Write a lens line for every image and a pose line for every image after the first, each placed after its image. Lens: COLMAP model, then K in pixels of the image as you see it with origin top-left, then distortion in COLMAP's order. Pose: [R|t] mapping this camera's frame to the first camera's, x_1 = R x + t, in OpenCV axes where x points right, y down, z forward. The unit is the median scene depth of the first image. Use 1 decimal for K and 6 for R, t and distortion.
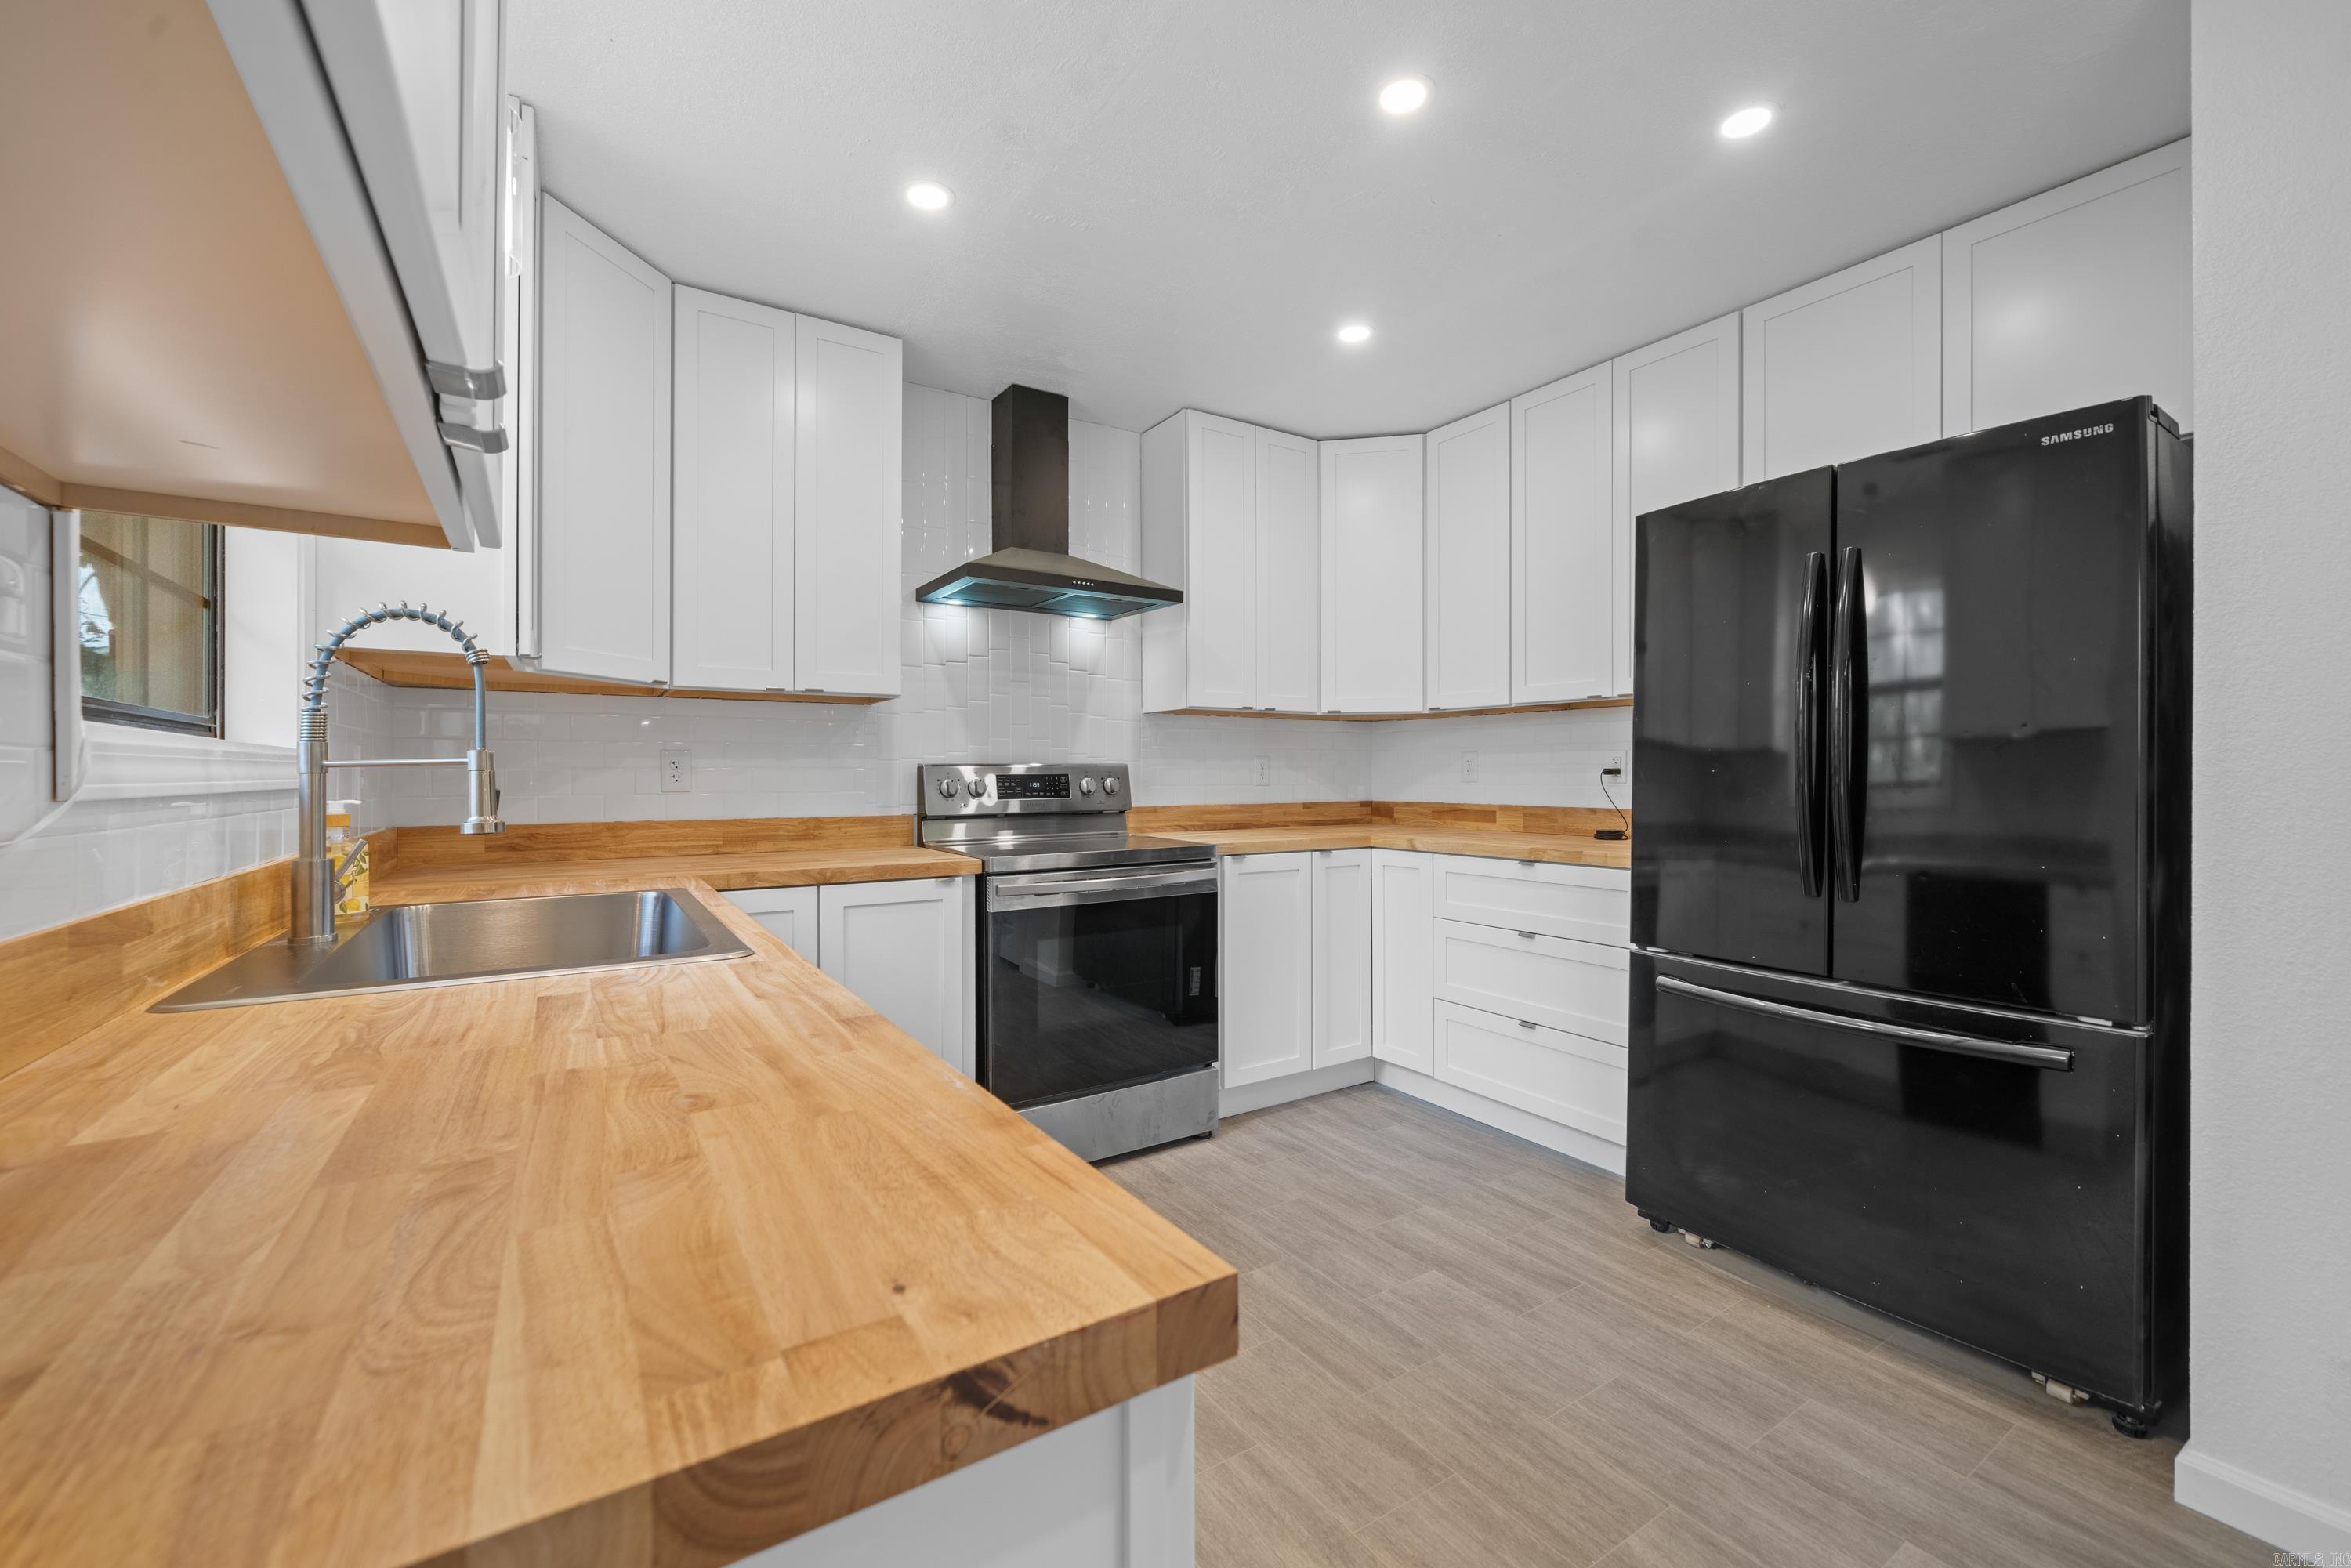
lens RADIAL K [[986.4, 0, 1213.5], [0, 986.4, 760.9], [0, 0, 1]] dist [-0.001942, 0.000182]
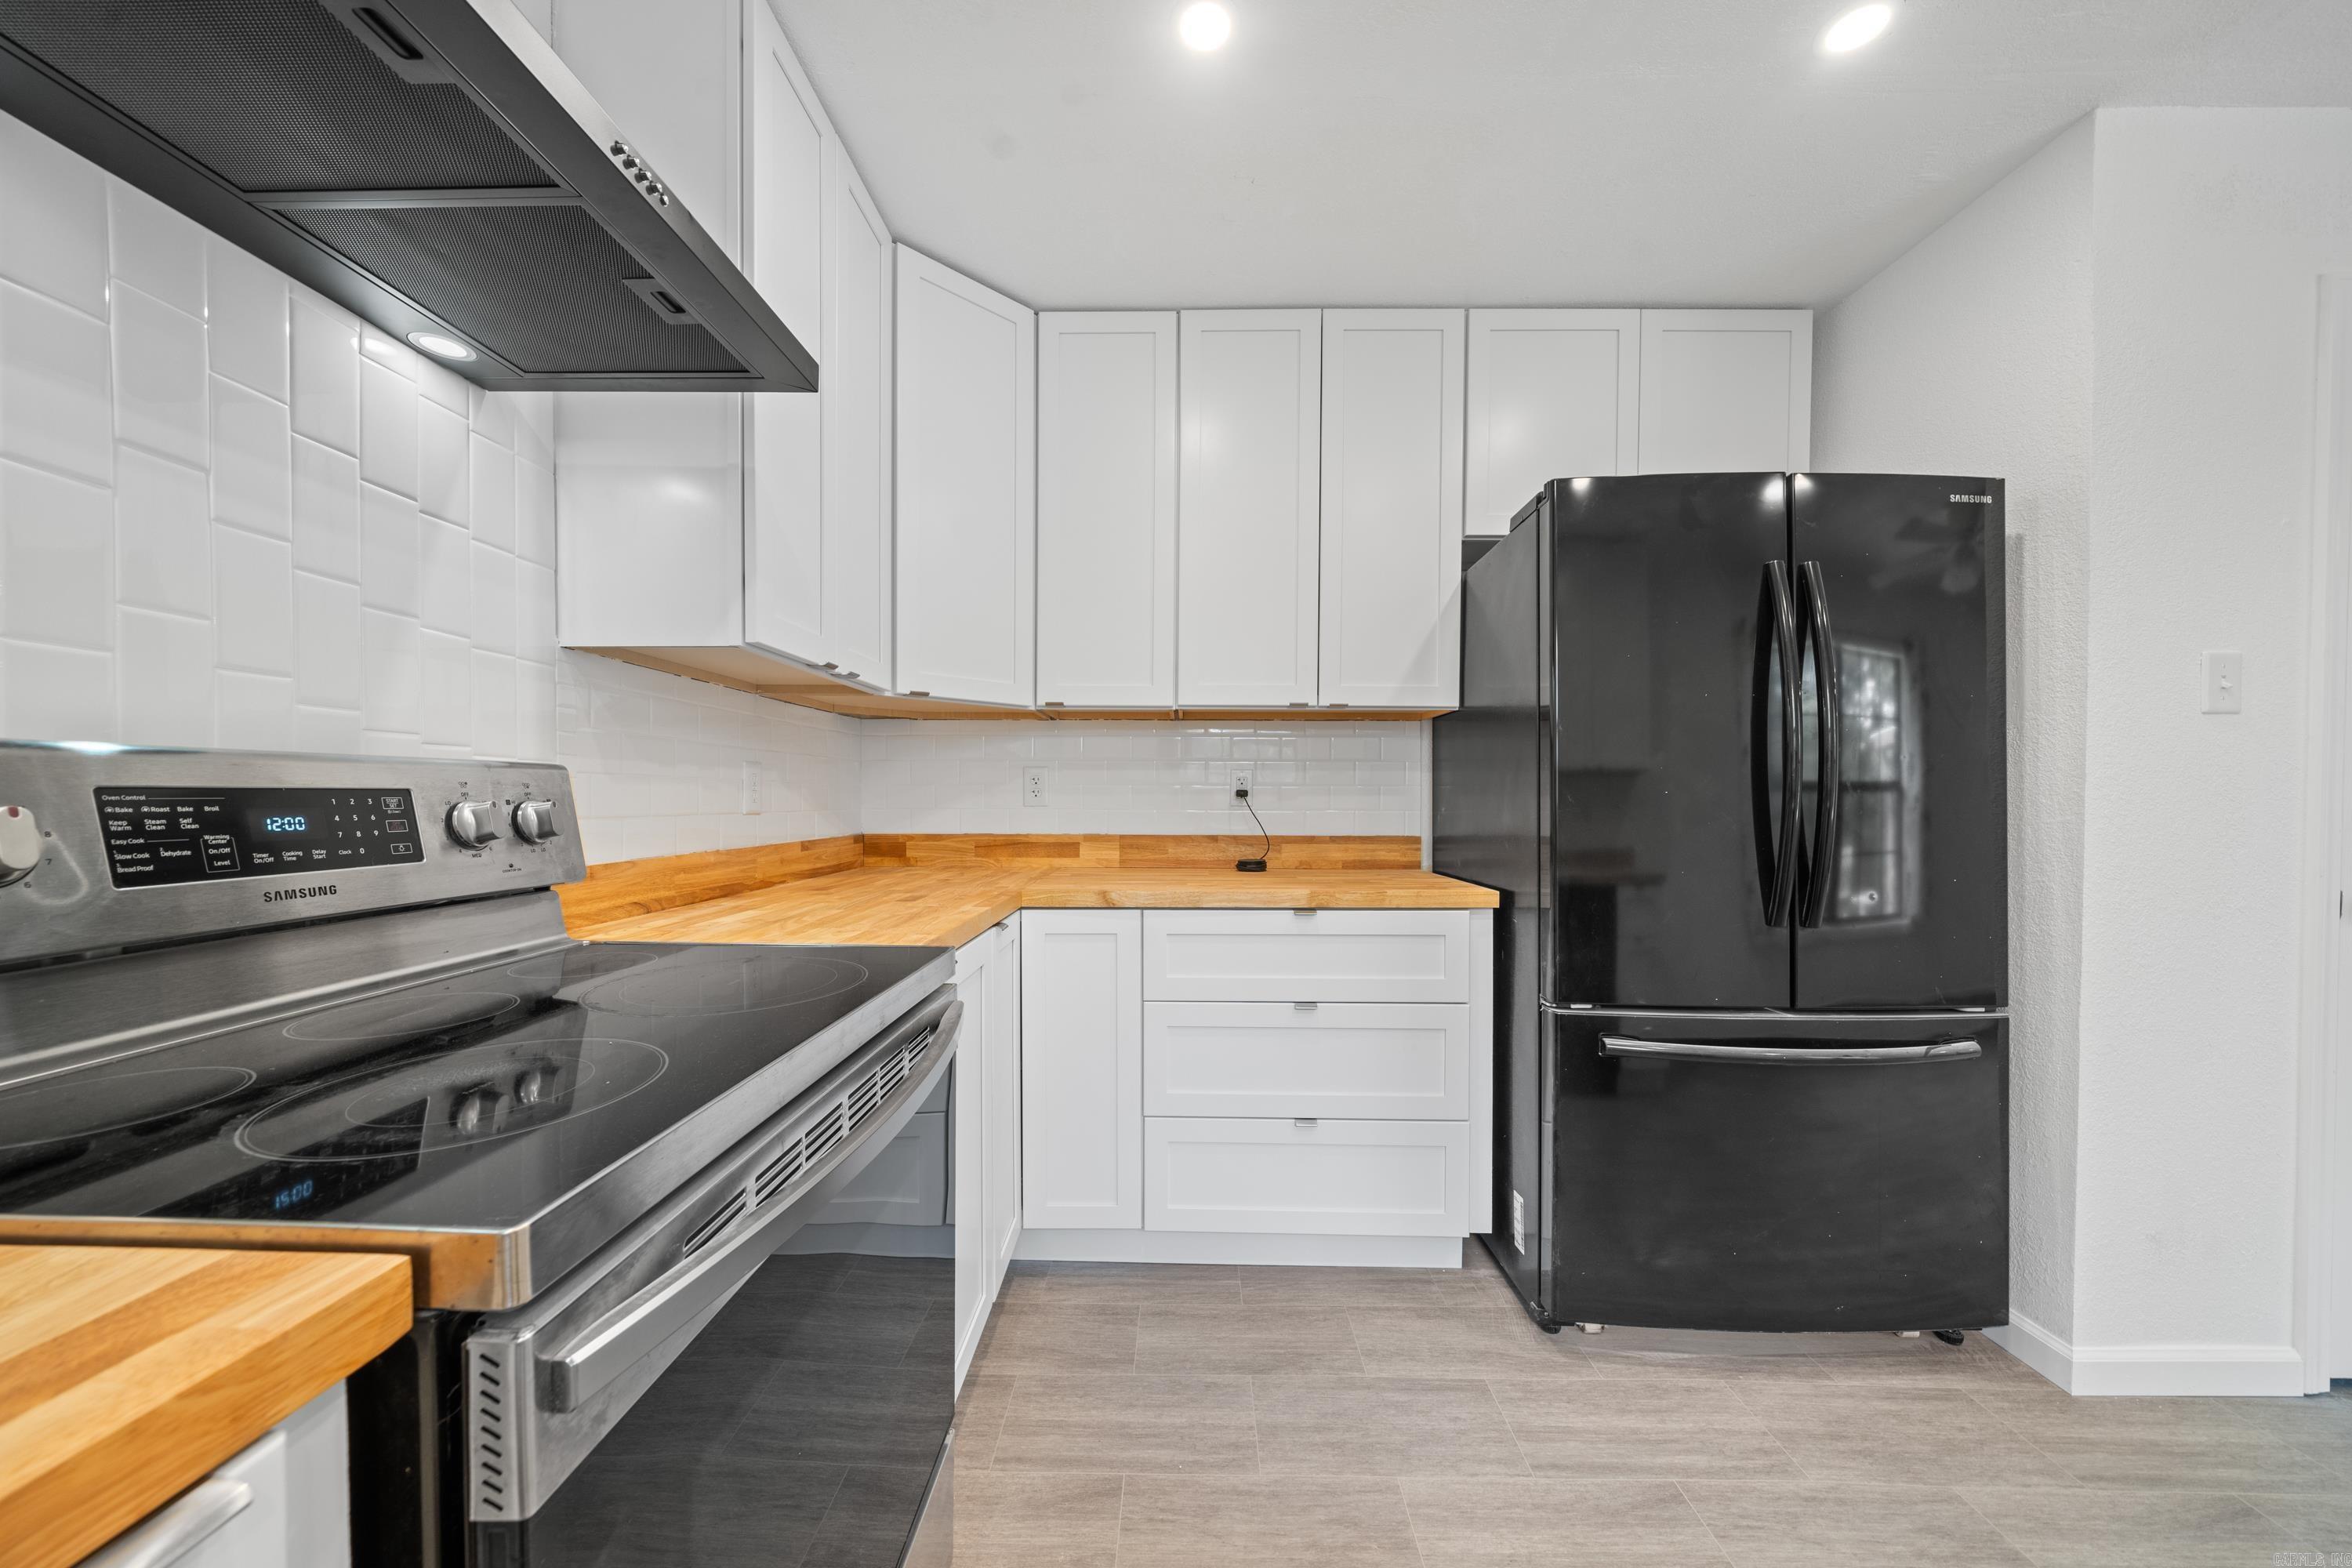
lens RADIAL K [[798.8, 0, 1177.7], [0, 798.8, 806.4], [0, 0, 1]] dist [-0.005712, 0.000094]
pose [[0.578276, -0.006057, 0.815819, -0.270036], [-0.013863, 0.999755, 0.017249, 0.014006], [-0.815724, -0.021284, 0.578050, 0.806099]]
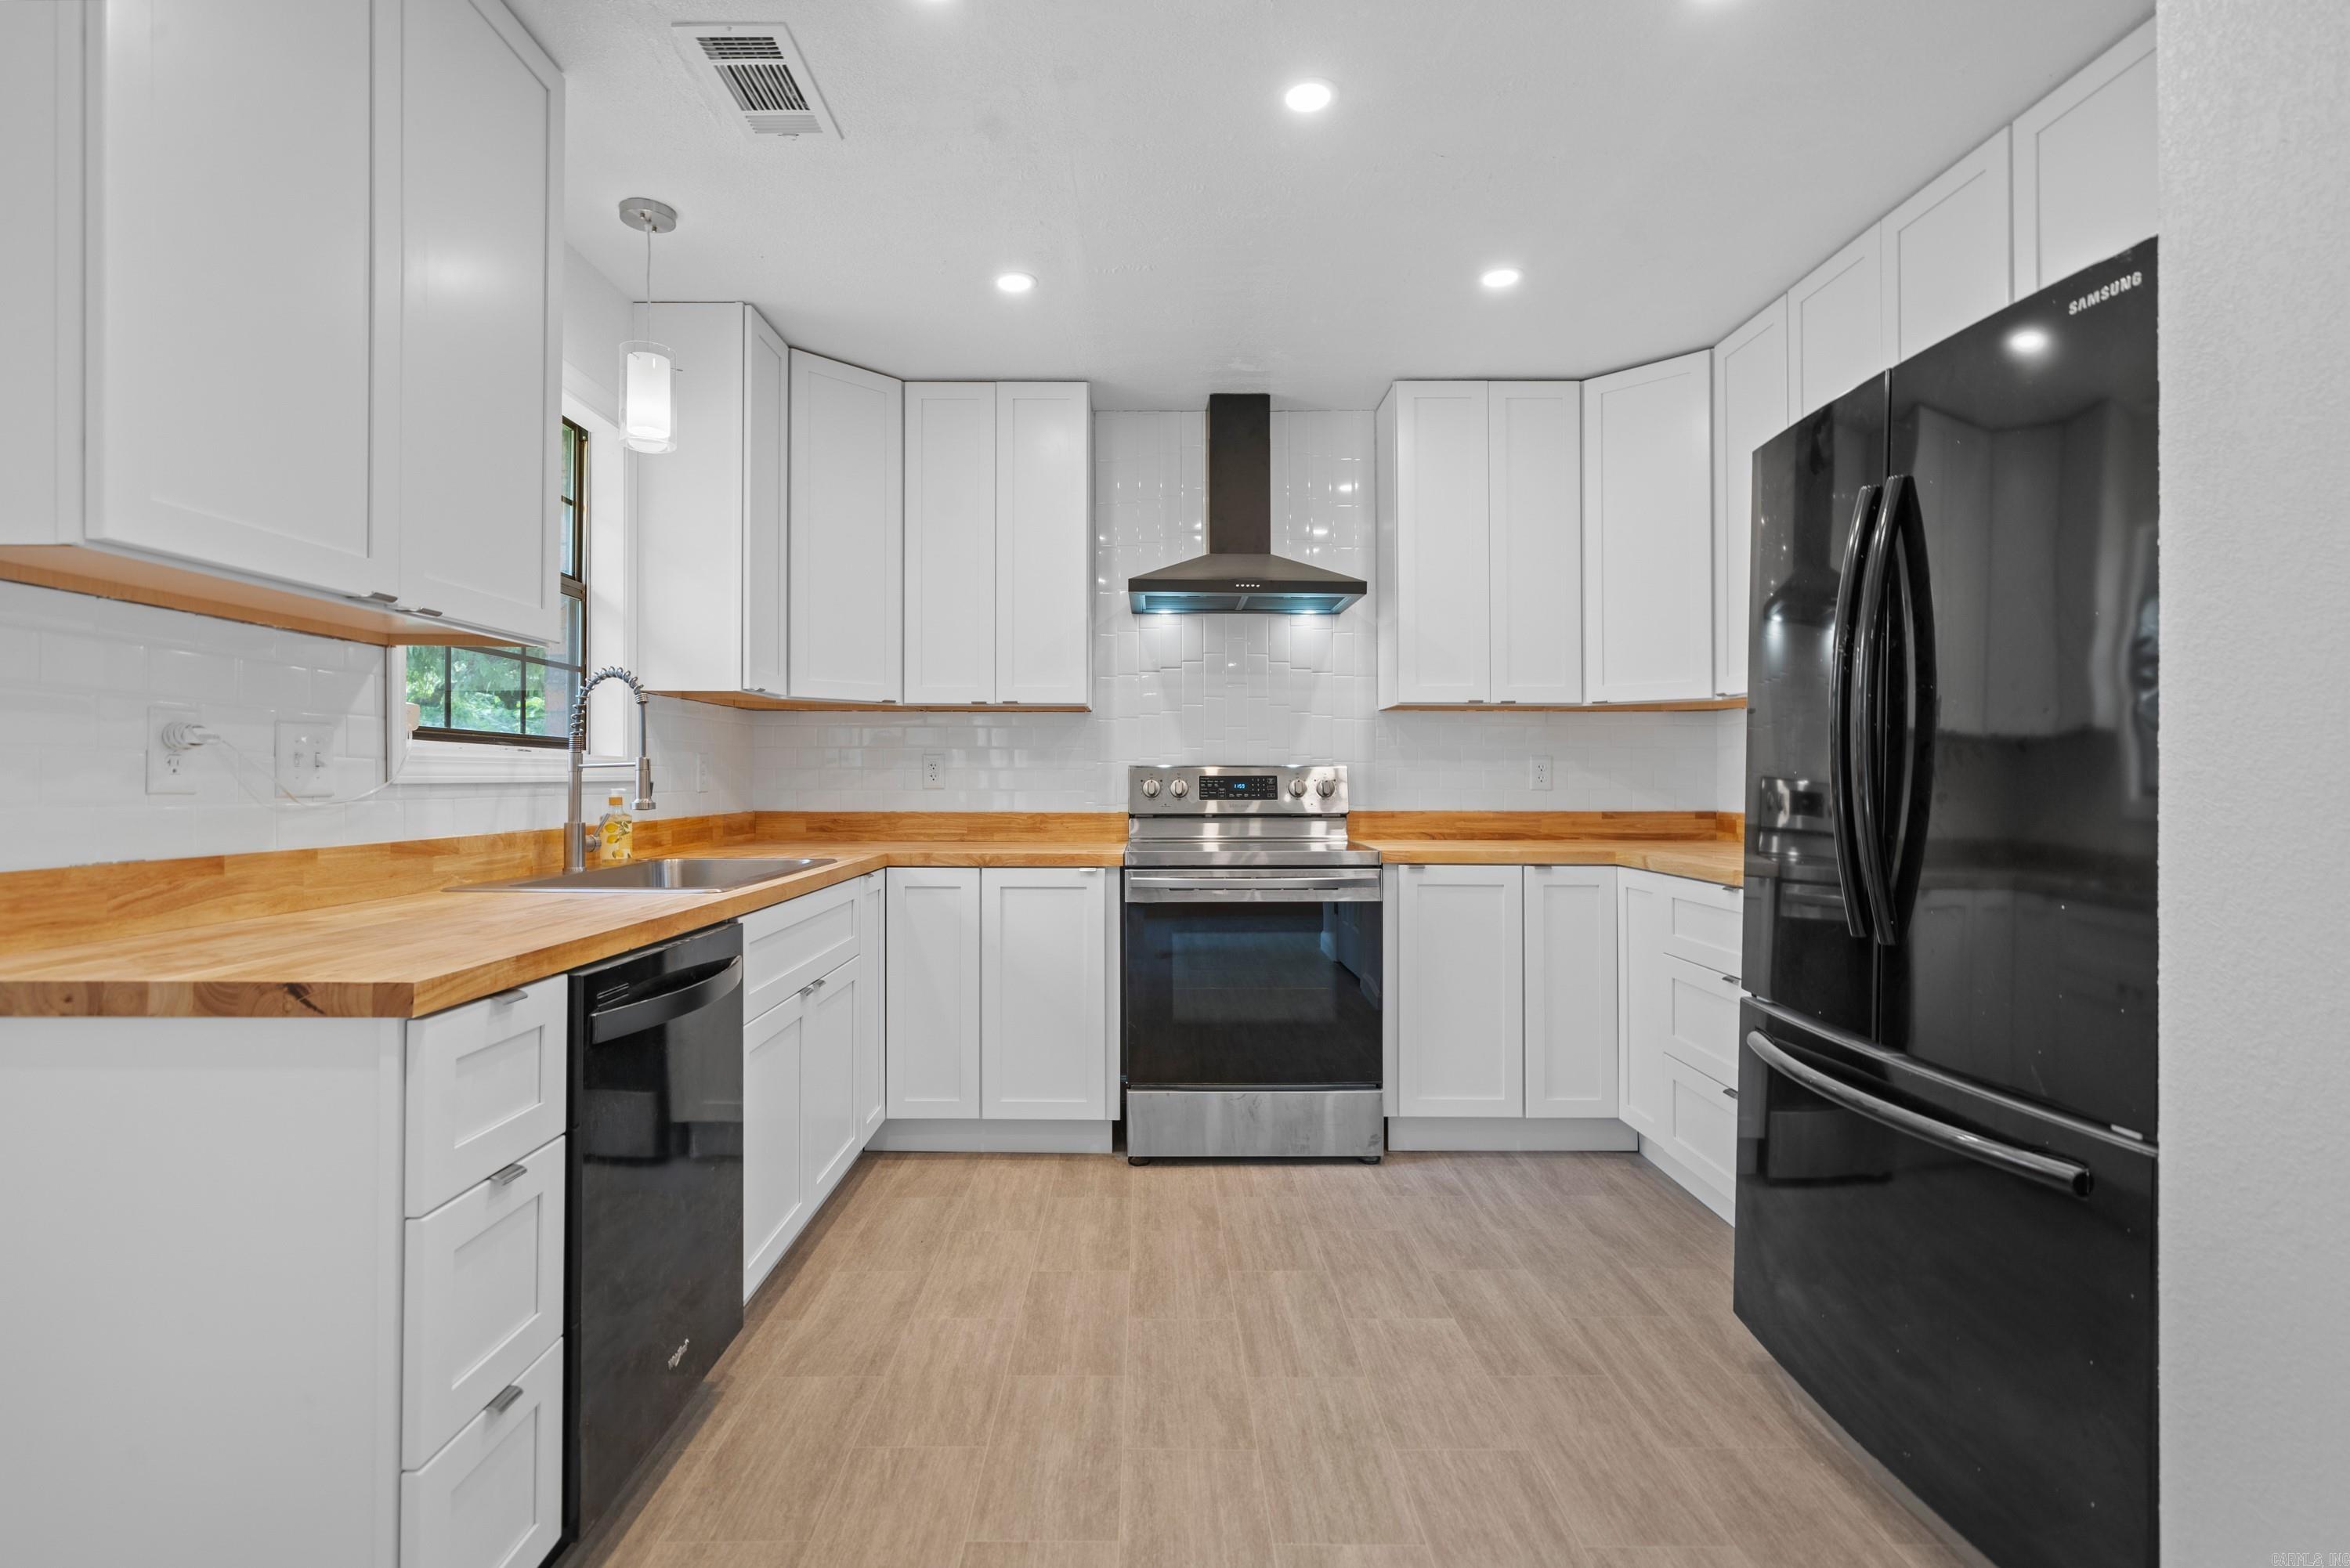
lens RADIAL K [[1186.0, 0, 1152.1], [0, 1186.0, 755.1], [0, 0, 1]] dist [0.012908, -0.001512]
pose [[0.823442, -0.006851, -0.567358, 0.530725], [0.003475, 0.999969, -0.007031, 0.000952], [0.567389, 0.003819, 0.823441, -0.058329]]
